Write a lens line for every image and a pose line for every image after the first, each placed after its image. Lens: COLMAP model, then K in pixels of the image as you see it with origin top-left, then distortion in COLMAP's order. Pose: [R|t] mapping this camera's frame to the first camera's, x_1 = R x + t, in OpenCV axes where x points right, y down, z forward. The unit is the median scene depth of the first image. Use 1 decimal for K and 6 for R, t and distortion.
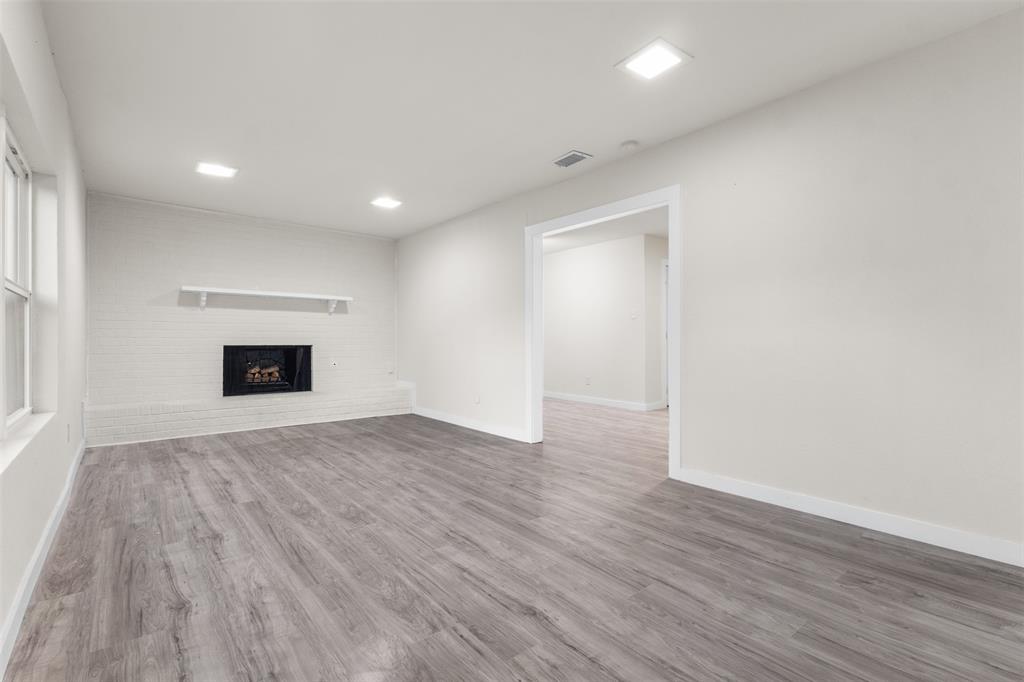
lens RADIAL K [[484.2, 0, 508.3], [0, 484.2, 351.5], [0, 0, 1]] dist [0.001240, 0.000283]
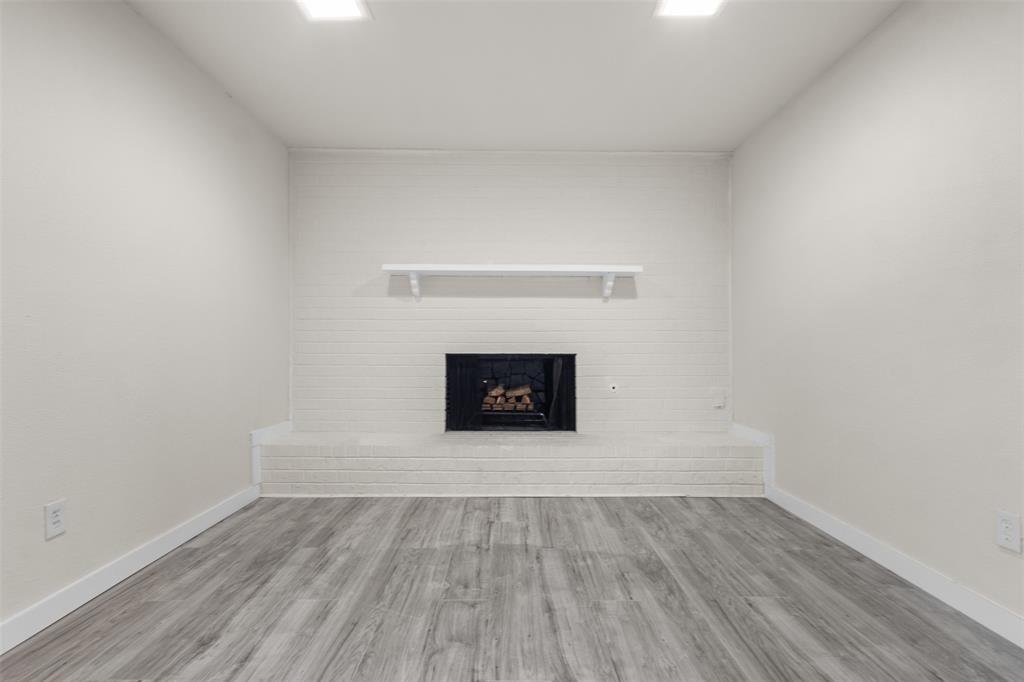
lens RADIAL K [[477.4, 0, 509.1], [0, 477.4, 344.8], [0, 0, 1]] dist [0.000035, 0.000272]
pose [[0.783384, -0.003537, -0.621528, -0.109458], [-0.012421, 0.999695, -0.021345, -0.010692], [0.621414, 0.024441, 0.783101, 0.499576]]
